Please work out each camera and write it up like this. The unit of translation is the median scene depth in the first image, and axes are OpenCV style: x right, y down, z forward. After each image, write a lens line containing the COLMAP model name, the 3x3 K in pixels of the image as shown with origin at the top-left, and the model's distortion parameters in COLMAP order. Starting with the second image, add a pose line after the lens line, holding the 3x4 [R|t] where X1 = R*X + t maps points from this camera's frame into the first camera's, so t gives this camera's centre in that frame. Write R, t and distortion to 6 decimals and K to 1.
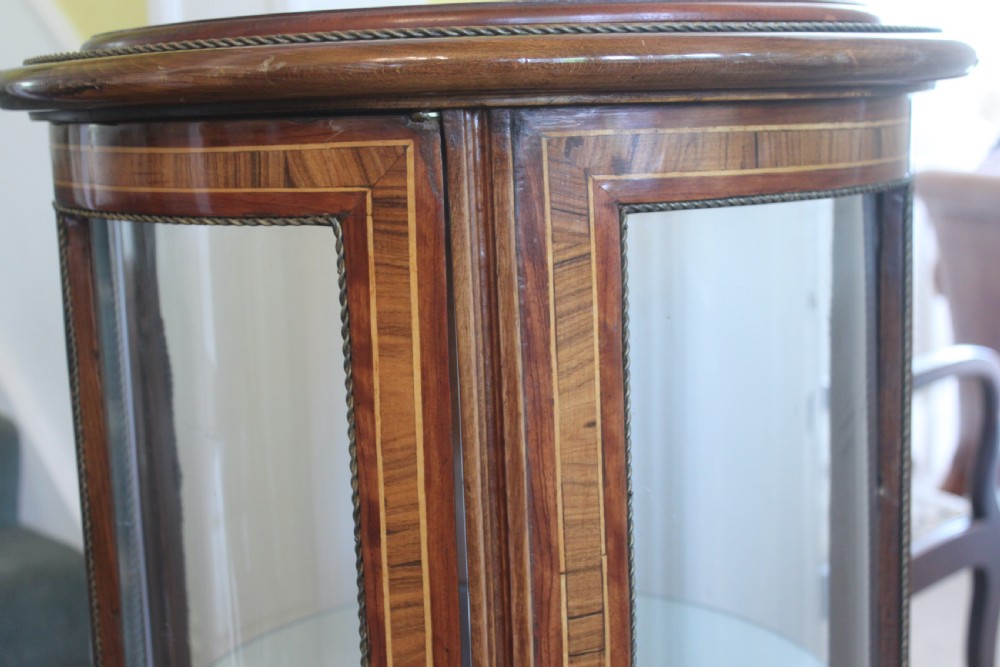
lens RADIAL K [[1512.2, 0, 501.1], [0, 1512.2, 307.2], [0, 0, 1]] dist [-0.056367, 0.000000]
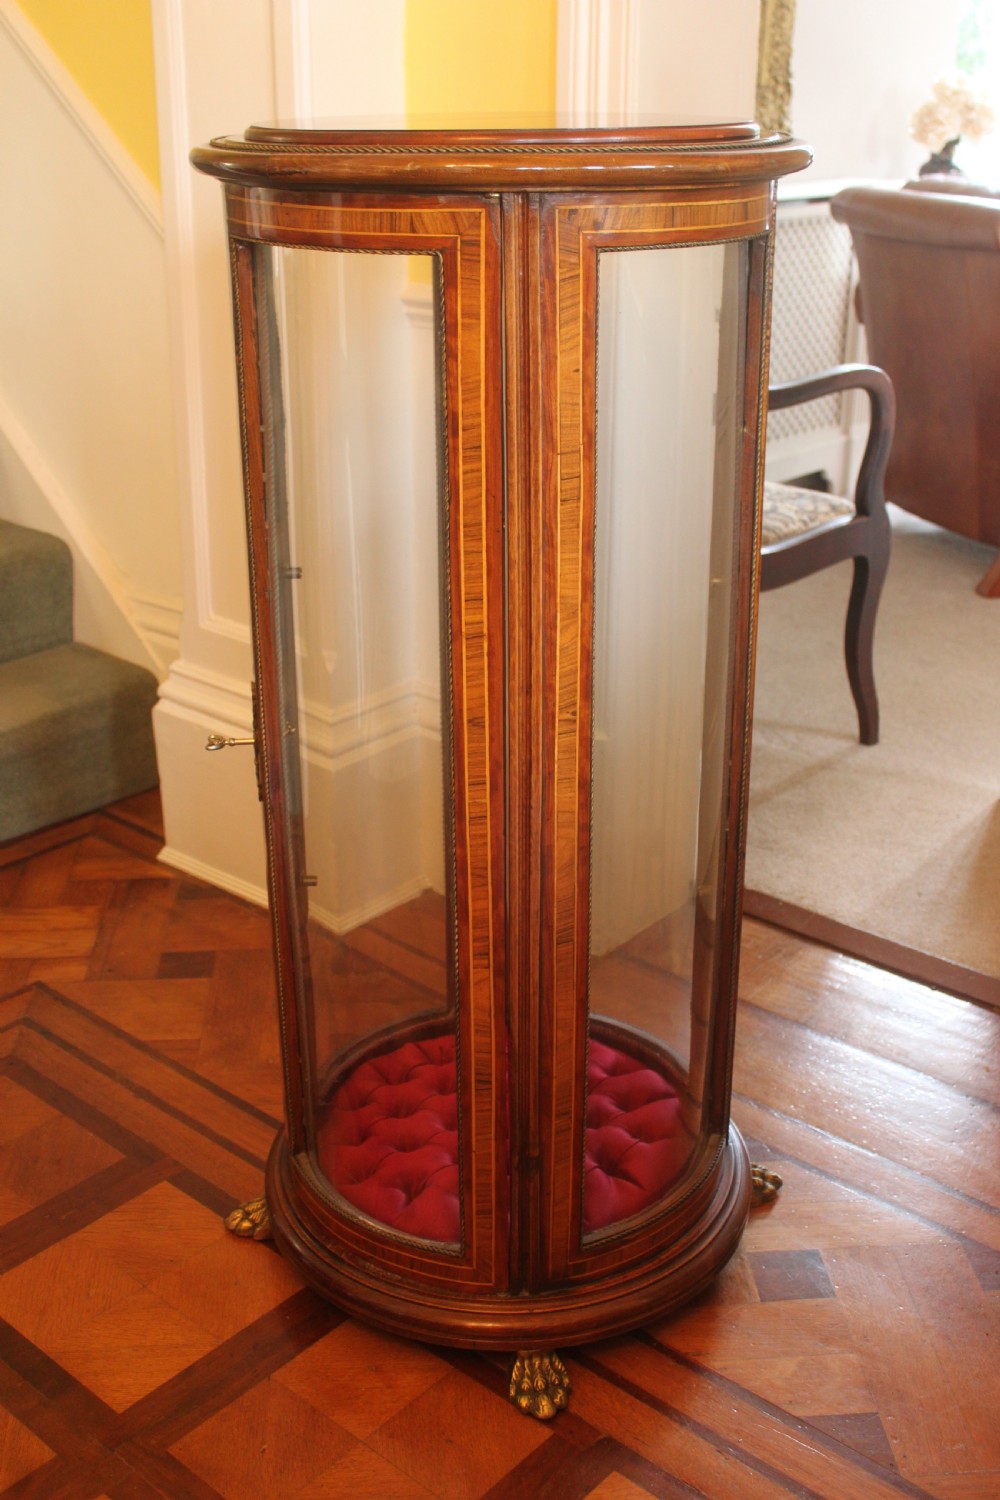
lens RADIAL K [[1860.9, 0, 492.7], [0, 1860.9, 698.8], [0, 0, 1]] dist [-0.043126, 0.000000]
pose [[0.997729, 0.006162, 0.067076, -0.188514], [-0.018712, 0.981967, 0.188123, 0.046497], [-0.064707, -0.188951, 0.979852, -1.254070]]
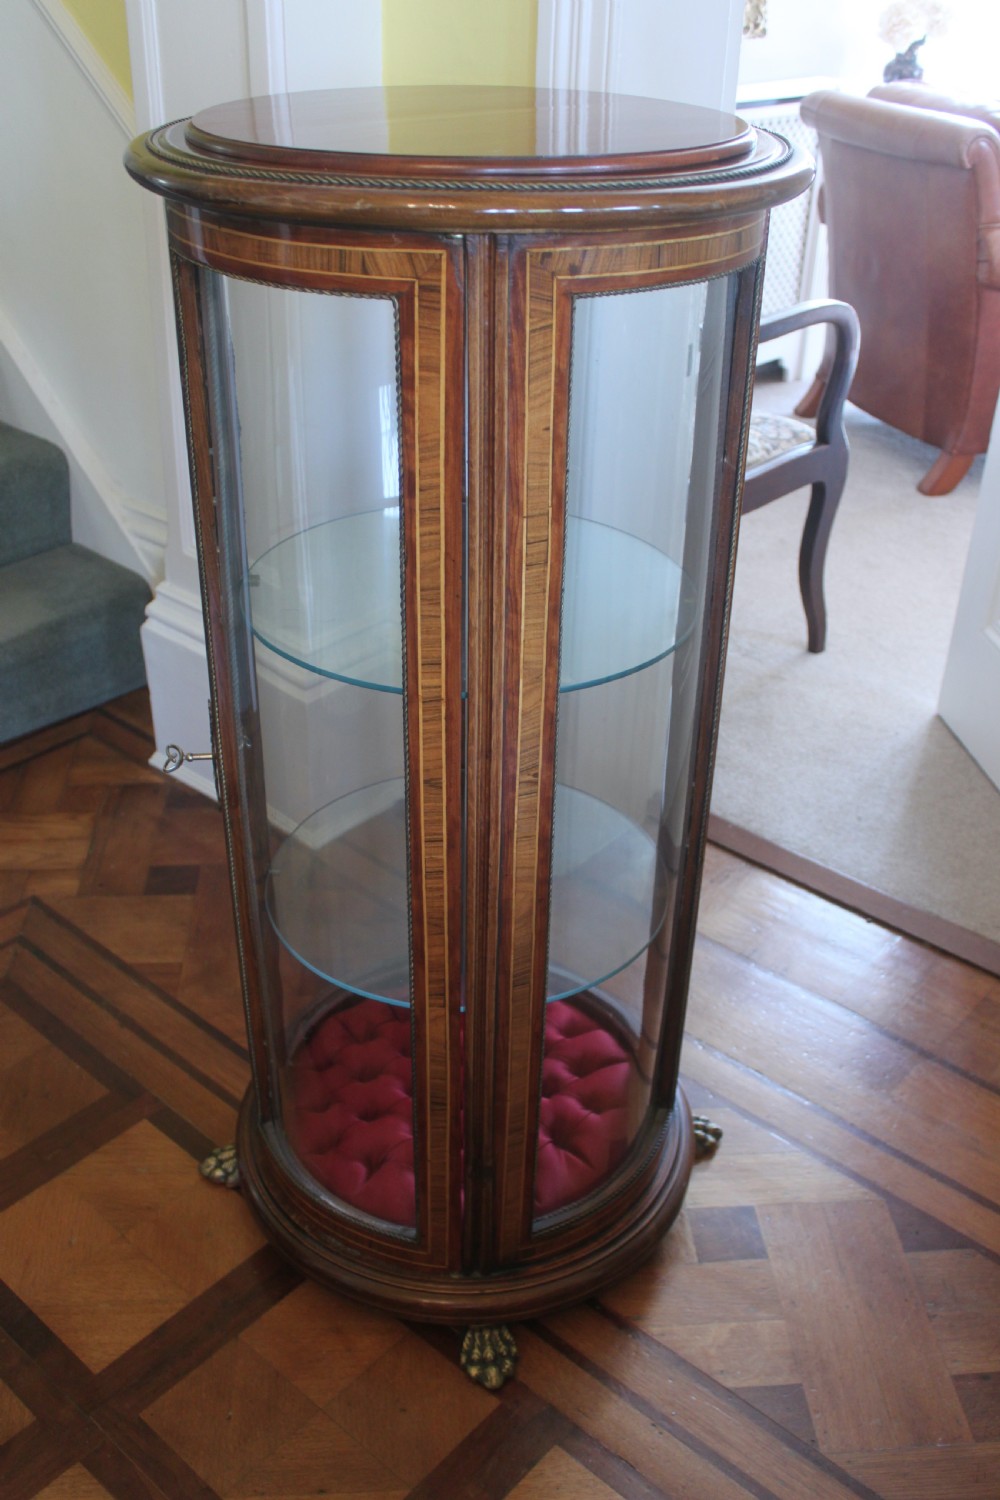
lens RADIAL K [[1545.6, 0, 493.2], [0, 1545.6, 750.5], [0, 0, 1]] dist [-0.079846, 0.000000]
pose [[0.996830, 0.012159, 0.078630, -0.125487], [-0.040002, 0.930859, 0.363183, -0.202203], [-0.068777, -0.365177, 0.928394, -0.674980]]
